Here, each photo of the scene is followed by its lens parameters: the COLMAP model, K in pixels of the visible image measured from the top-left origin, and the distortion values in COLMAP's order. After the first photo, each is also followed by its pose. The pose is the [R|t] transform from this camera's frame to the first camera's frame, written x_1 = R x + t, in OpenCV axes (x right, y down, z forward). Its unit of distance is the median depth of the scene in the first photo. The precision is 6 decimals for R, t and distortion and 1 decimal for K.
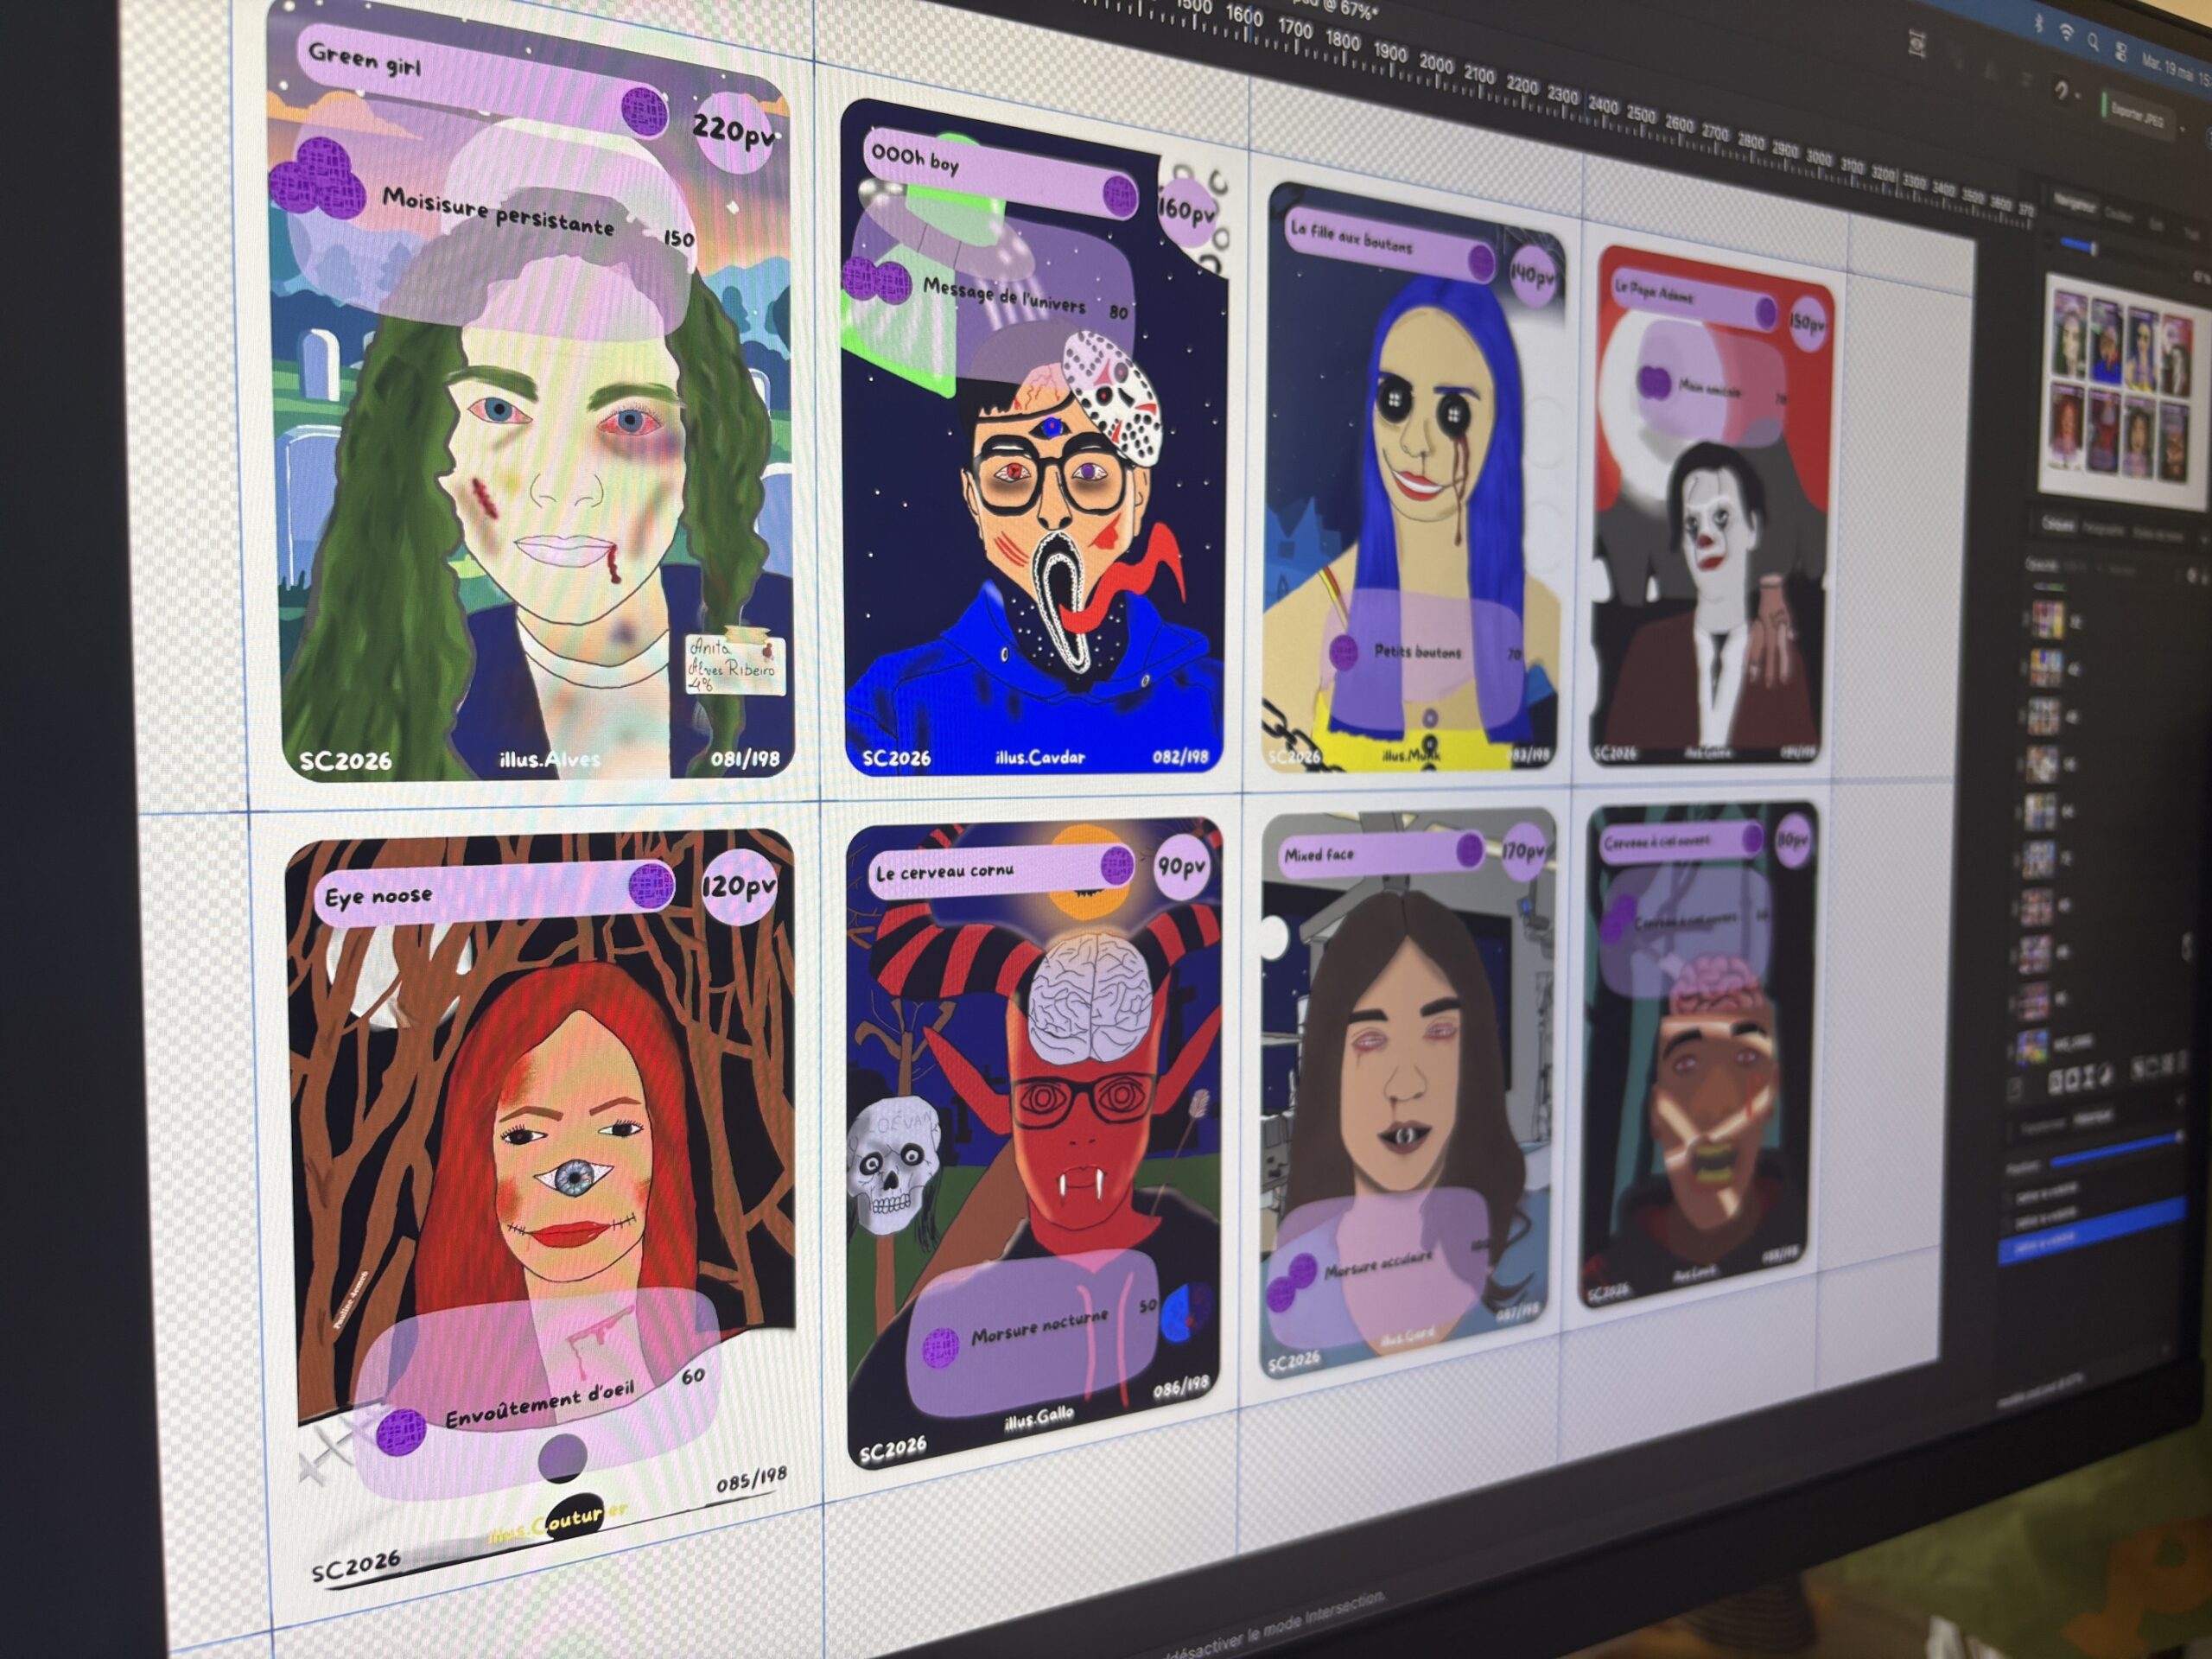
lens RADIAL K [[1740.6, 0, 1096.8], [0, 1740.6, 812.8], [0, 0, 1]] dist [-0.001993, -0.008816]
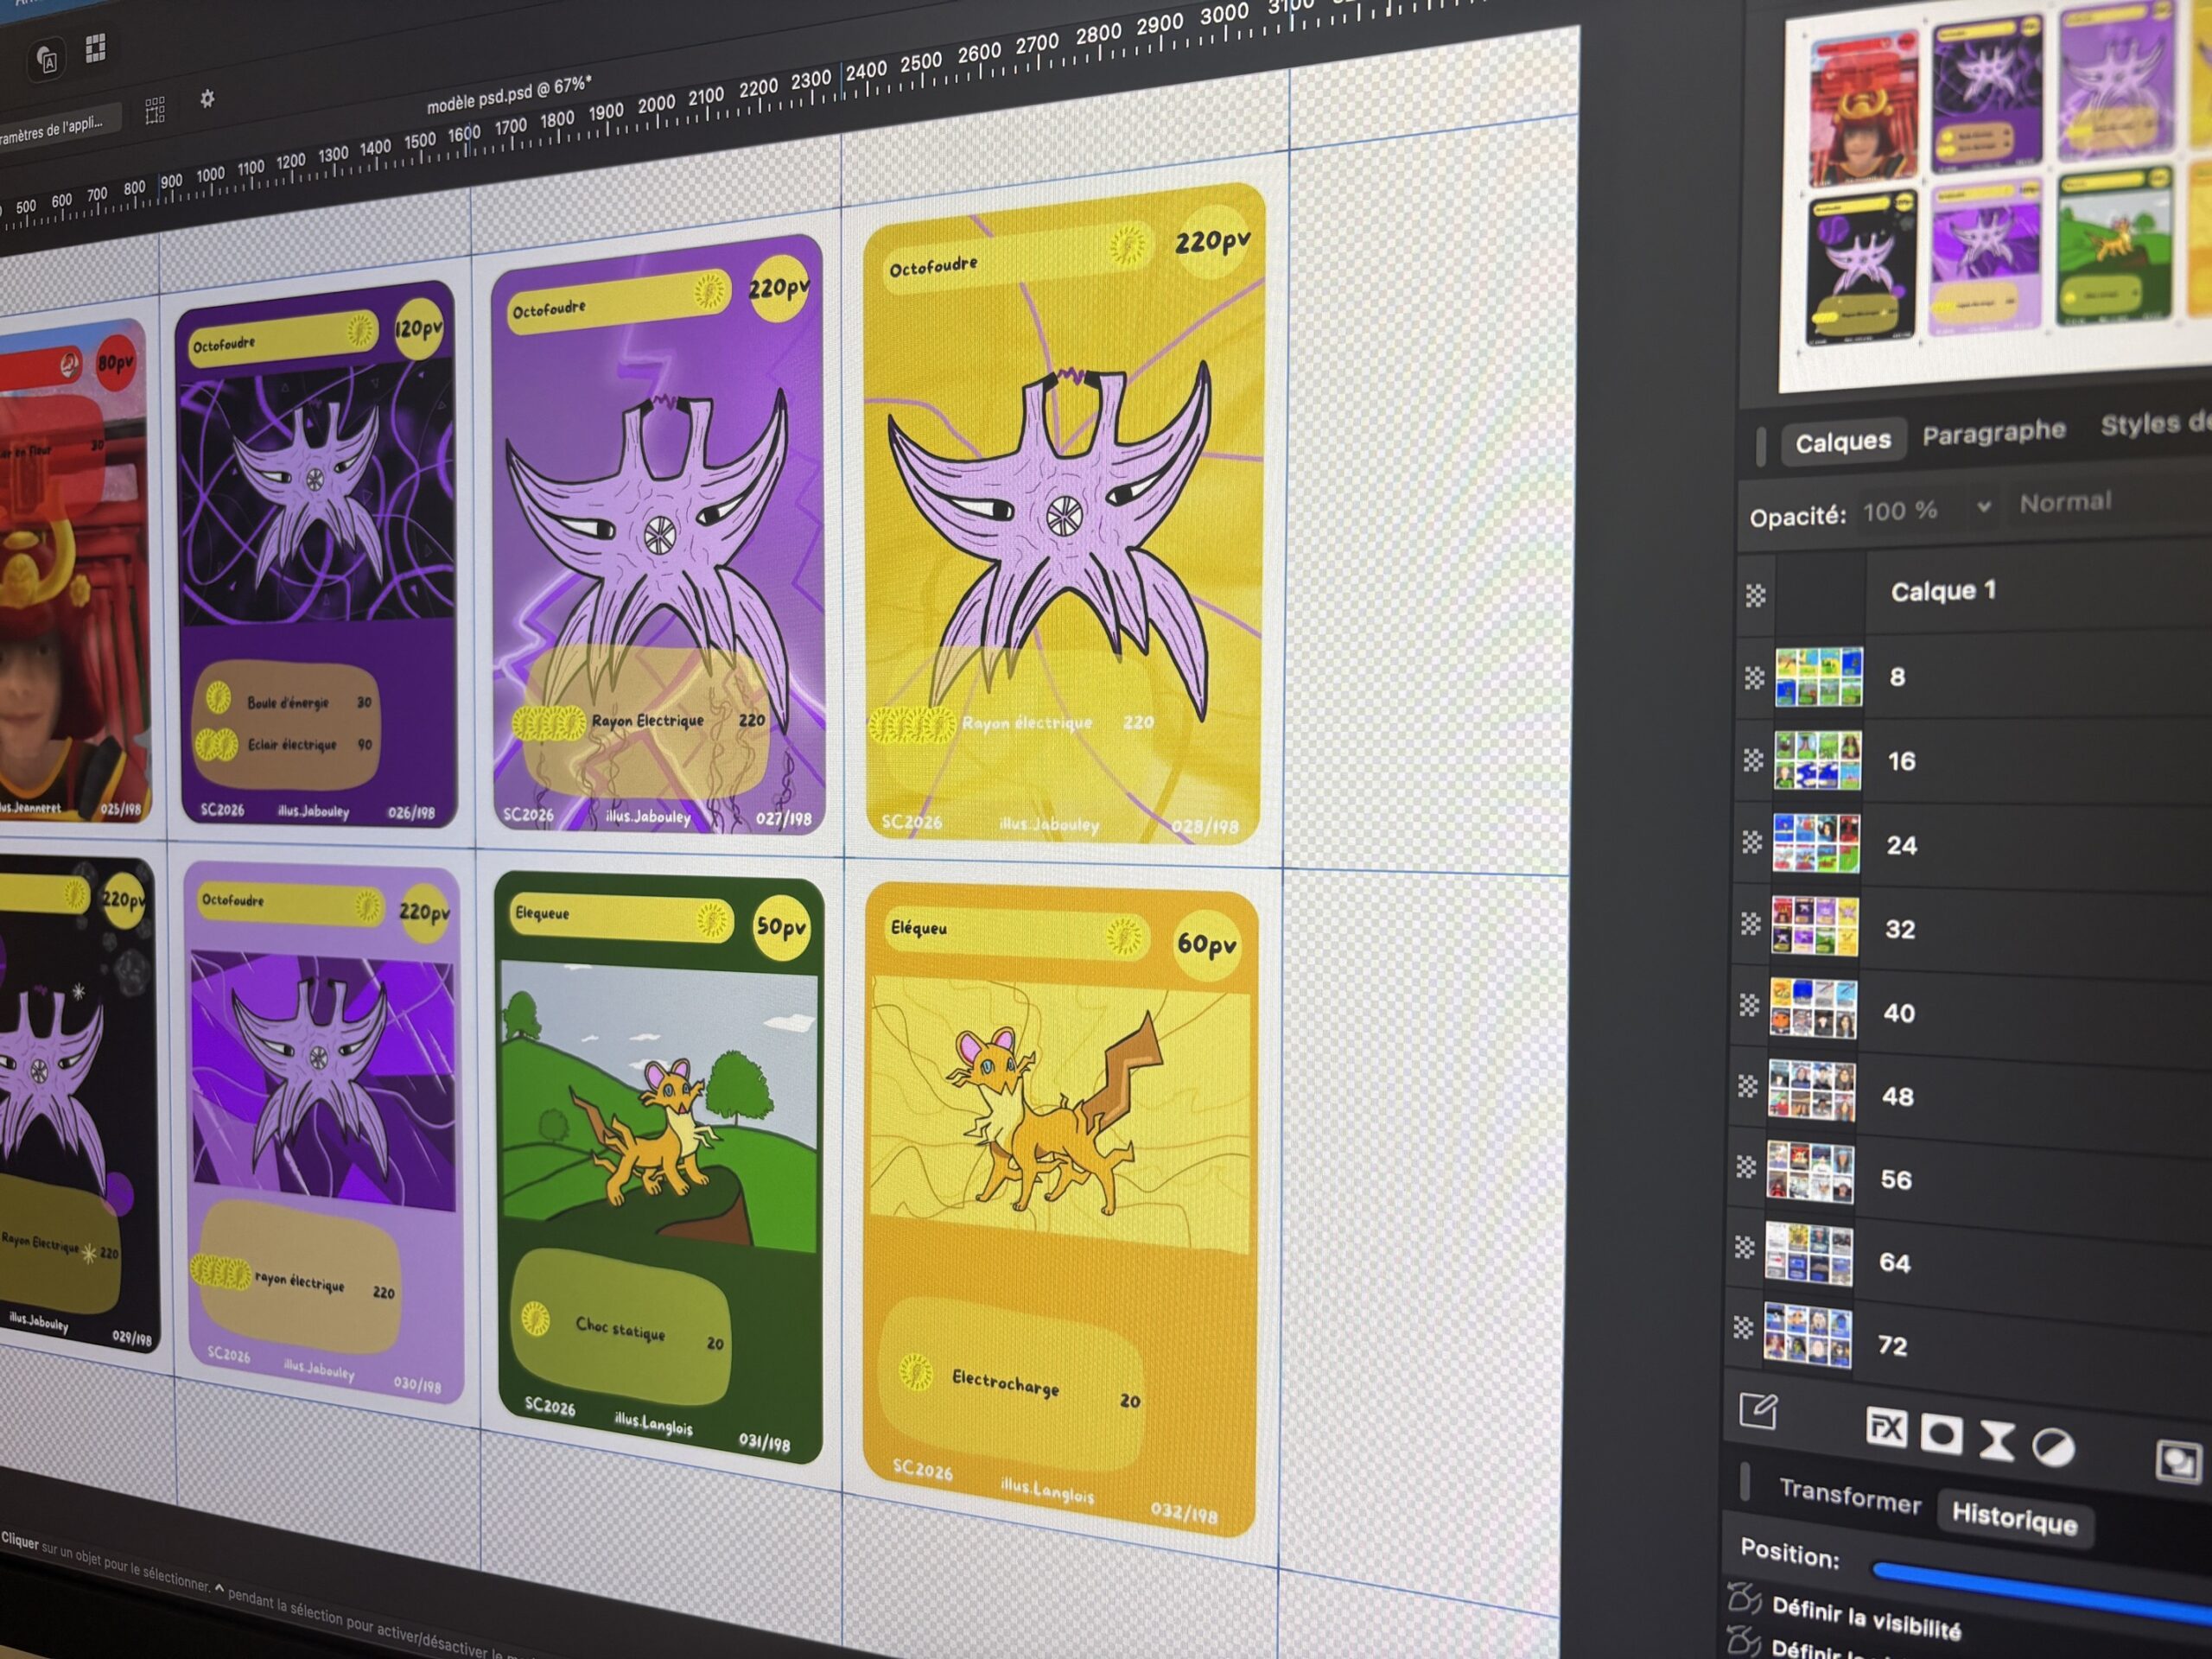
lens RADIAL K [[1651.8, 0, 1106.0], [0, 1651.8, 829.5], [0, 0, 1]] dist [0.046922, -0.082883]
pose [[0.645529, 0.019737, -0.763481, 0.910172], [-0.045332, 0.998894, -0.012506, -0.022647], [0.762389, 0.042683, 0.645709, 0.517554]]
